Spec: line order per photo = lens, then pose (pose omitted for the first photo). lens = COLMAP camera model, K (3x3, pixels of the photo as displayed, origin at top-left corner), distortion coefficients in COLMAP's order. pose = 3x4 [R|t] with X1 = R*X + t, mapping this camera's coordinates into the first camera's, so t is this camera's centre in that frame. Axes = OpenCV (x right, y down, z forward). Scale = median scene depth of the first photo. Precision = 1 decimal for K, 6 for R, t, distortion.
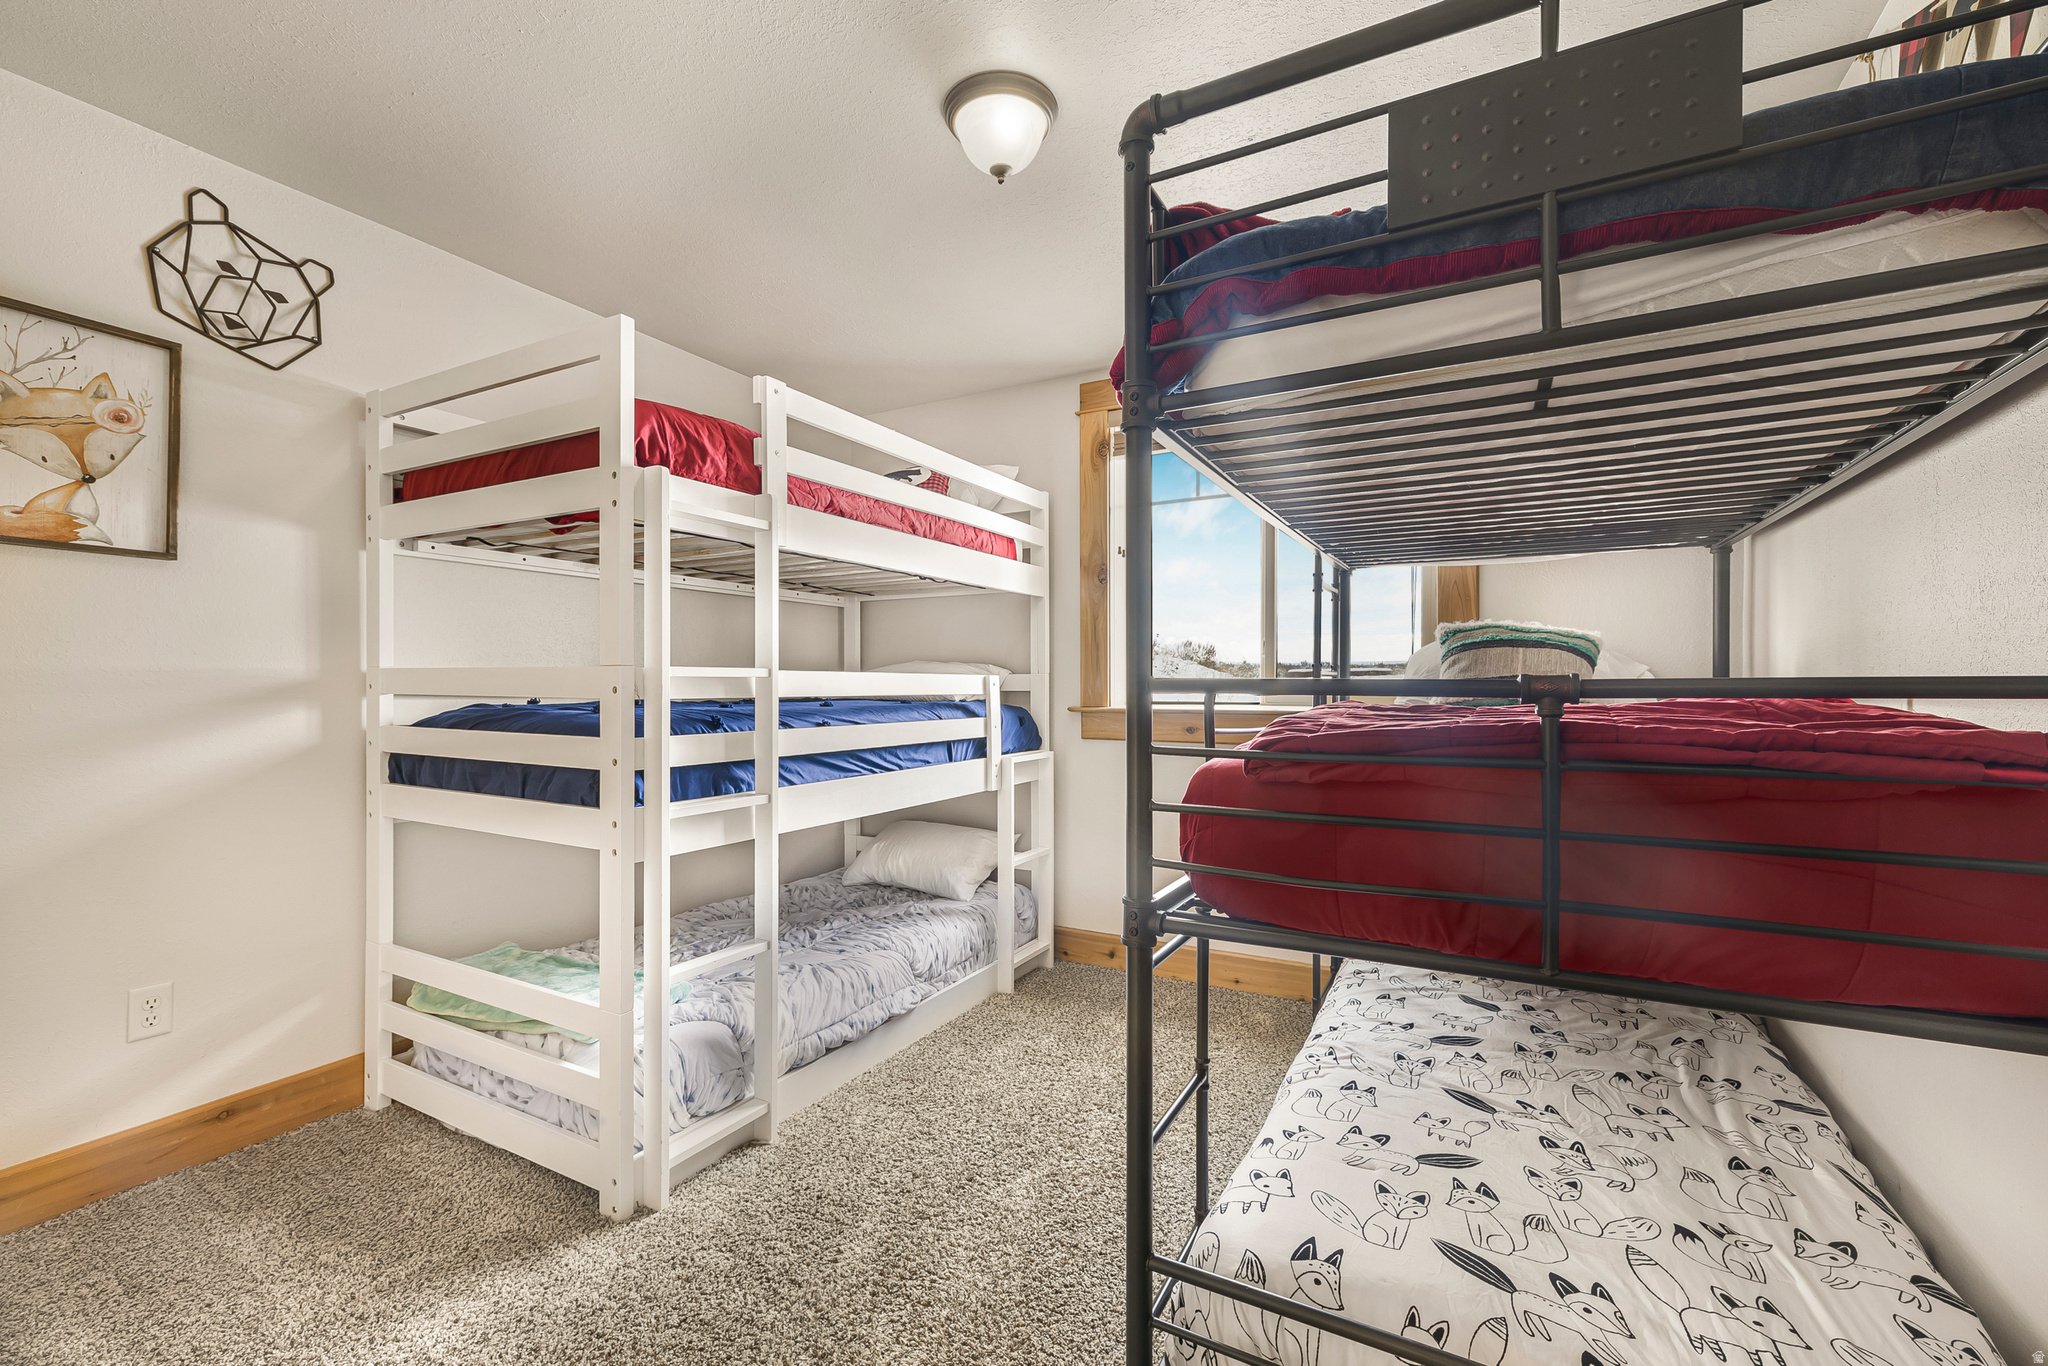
lens RADIAL K [[870.4, 0, 1014.7], [0, 870.4, 685.0], [0, 0, 1]] dist [-0.001310, -0.000420]
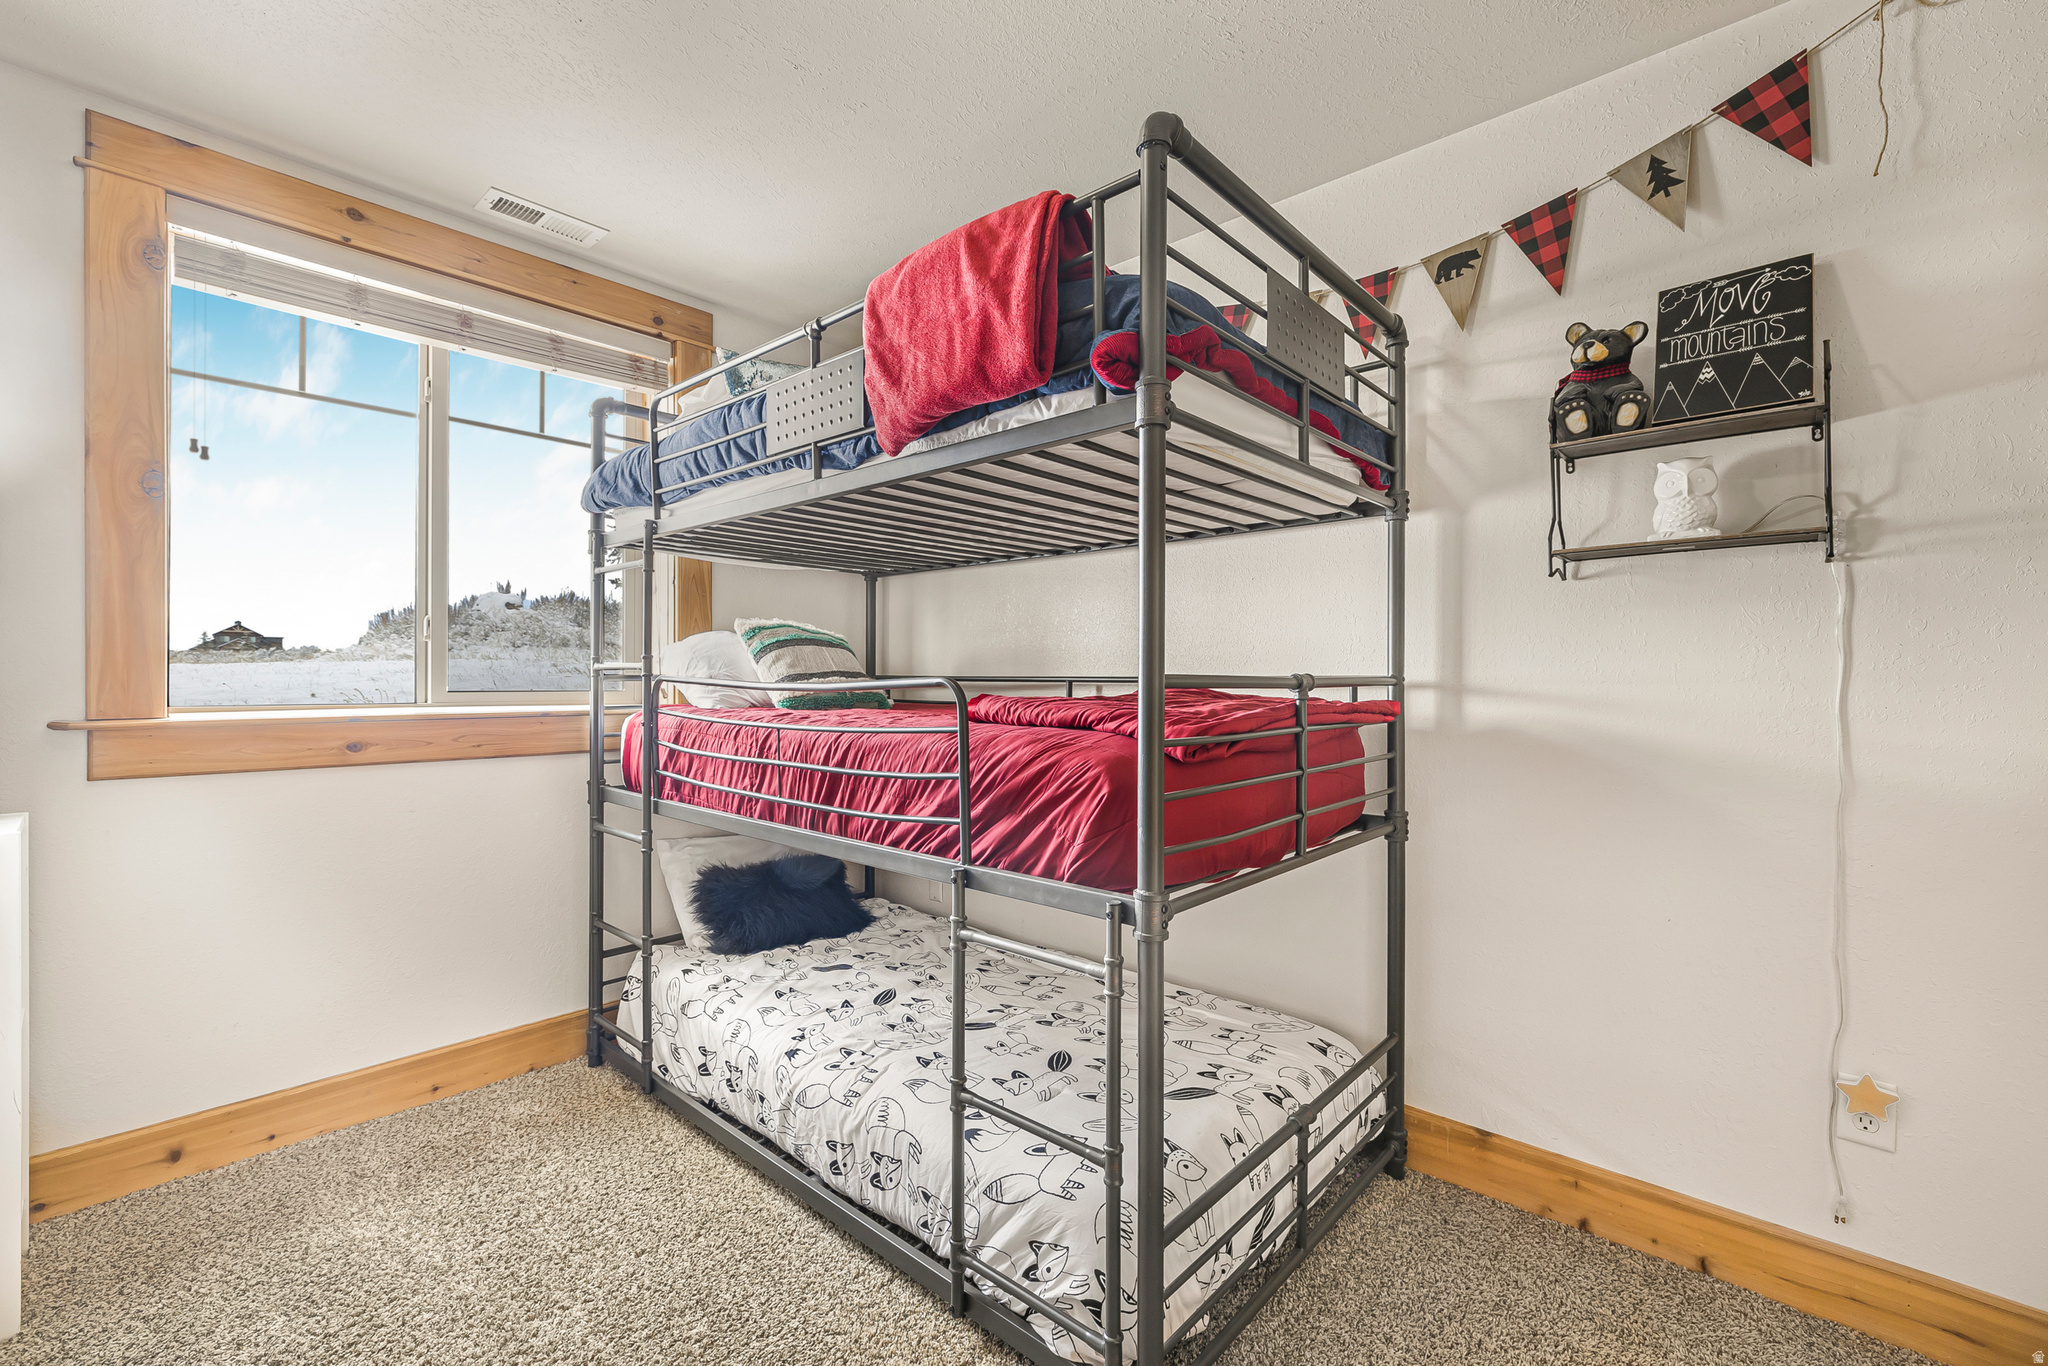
lens RADIAL K [[870.4, 0, 1028.8], [0, 870.4, 676.3], [0, 0, 1]] dist [-0.001310, -0.000420]
pose [[0.217602, 0.003112, 0.976033, -0.514843], [-0.001246, 0.999995, -0.002911, -0.001530], [-0.976037, -0.000583, 0.217605, 0.541413]]
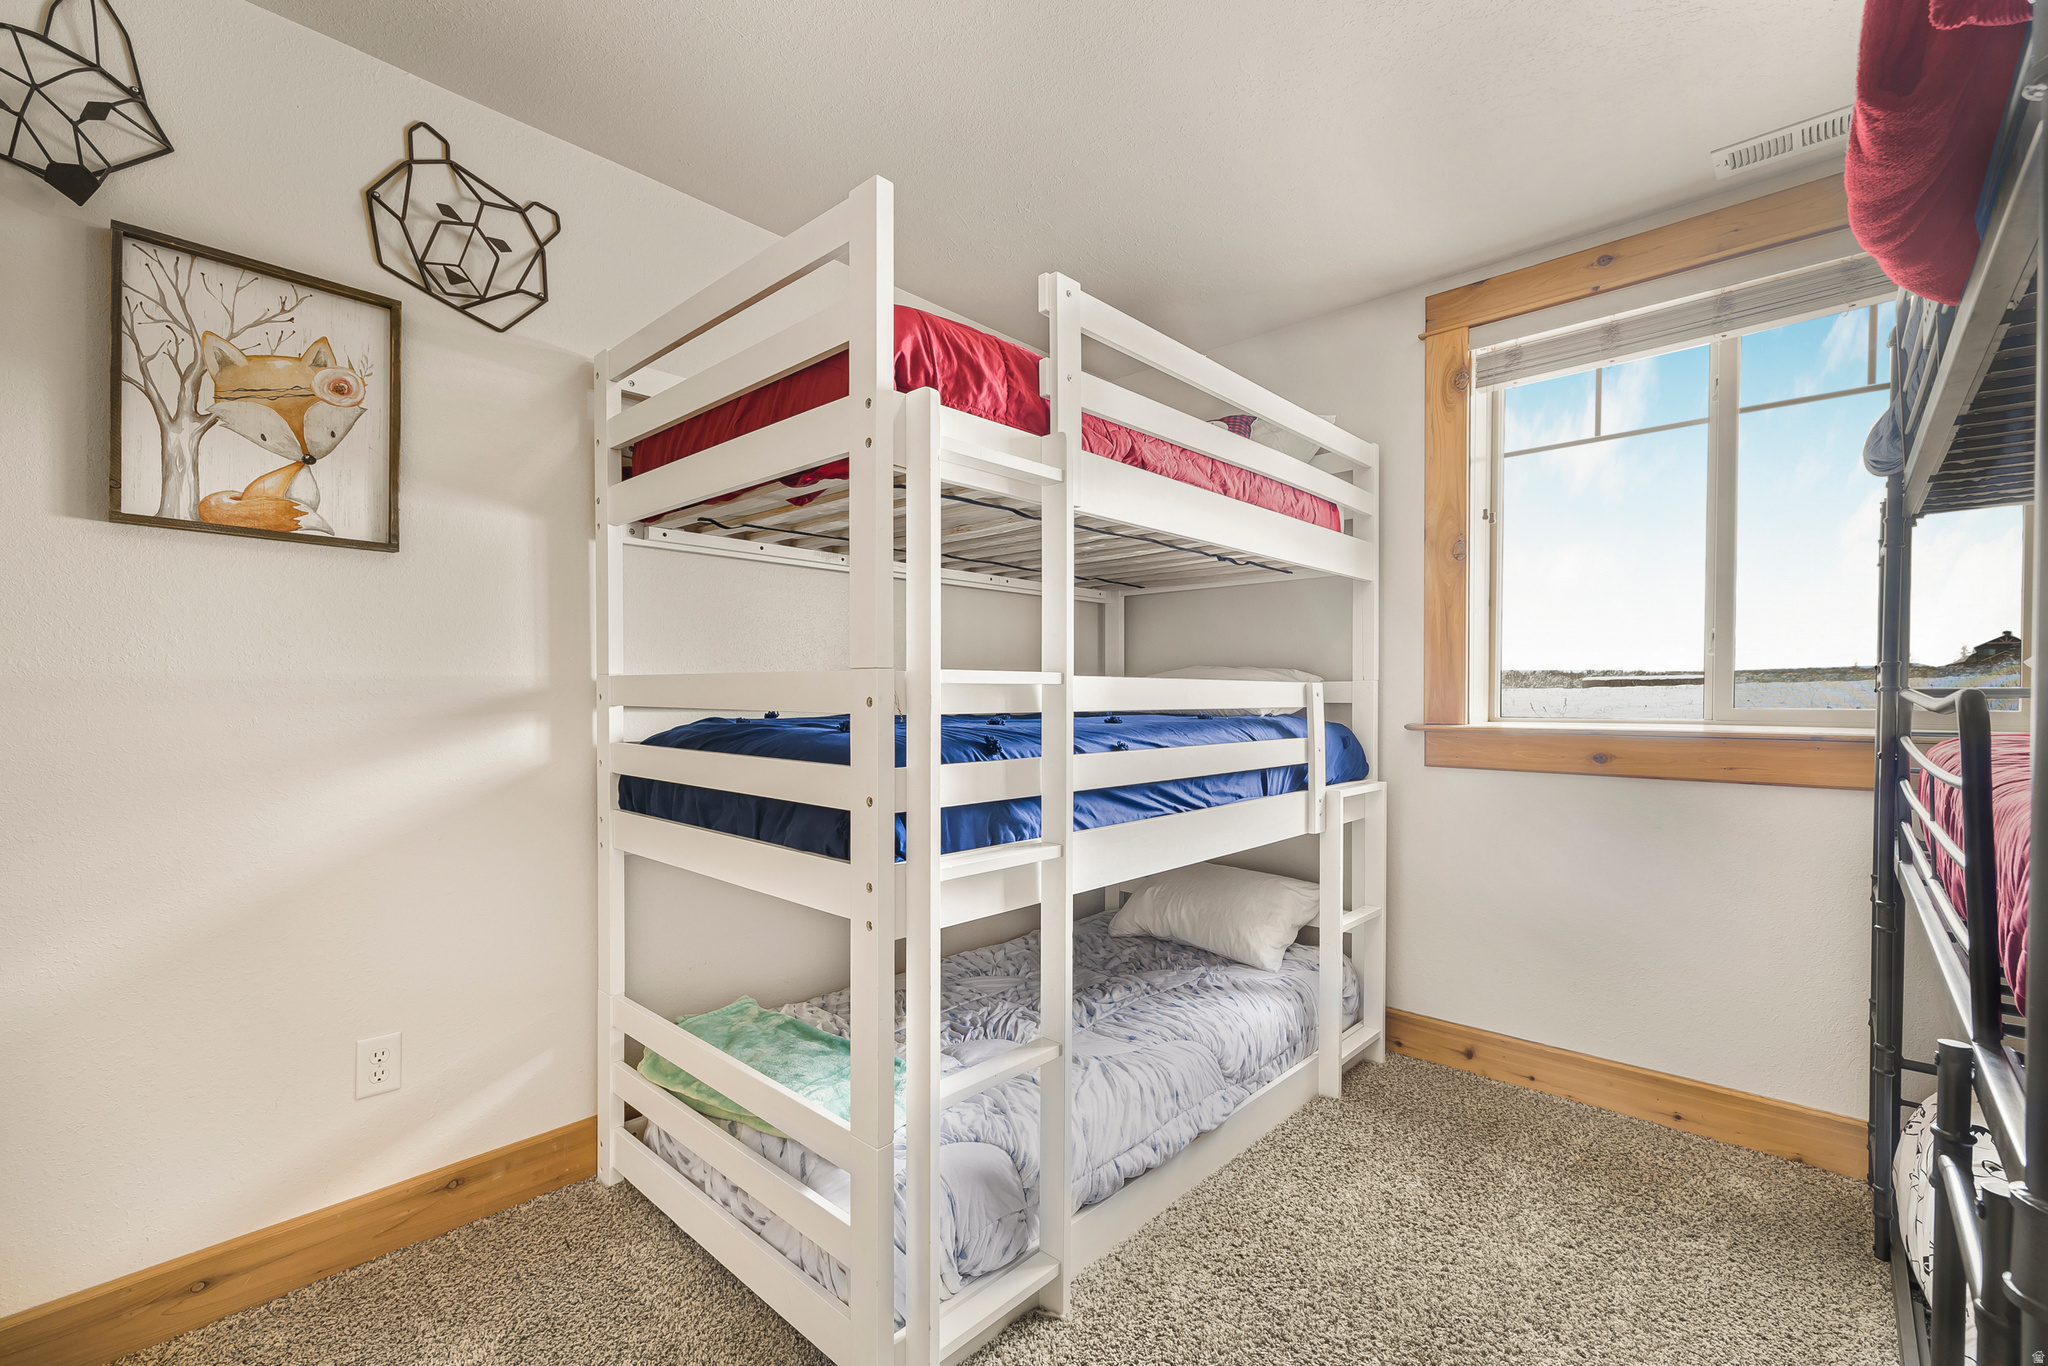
lens RADIAL K [[870.4, 0, 1001.7], [0, 870.4, 706.9], [0, 0, 1]] dist [-0.001310, -0.000420]
pose [[0.968067, 0.003551, -0.250666, -0.148490], [-0.000137, 0.999907, 0.013635, -0.000227], [0.250691, -0.013166, 0.967978, 0.282617]]
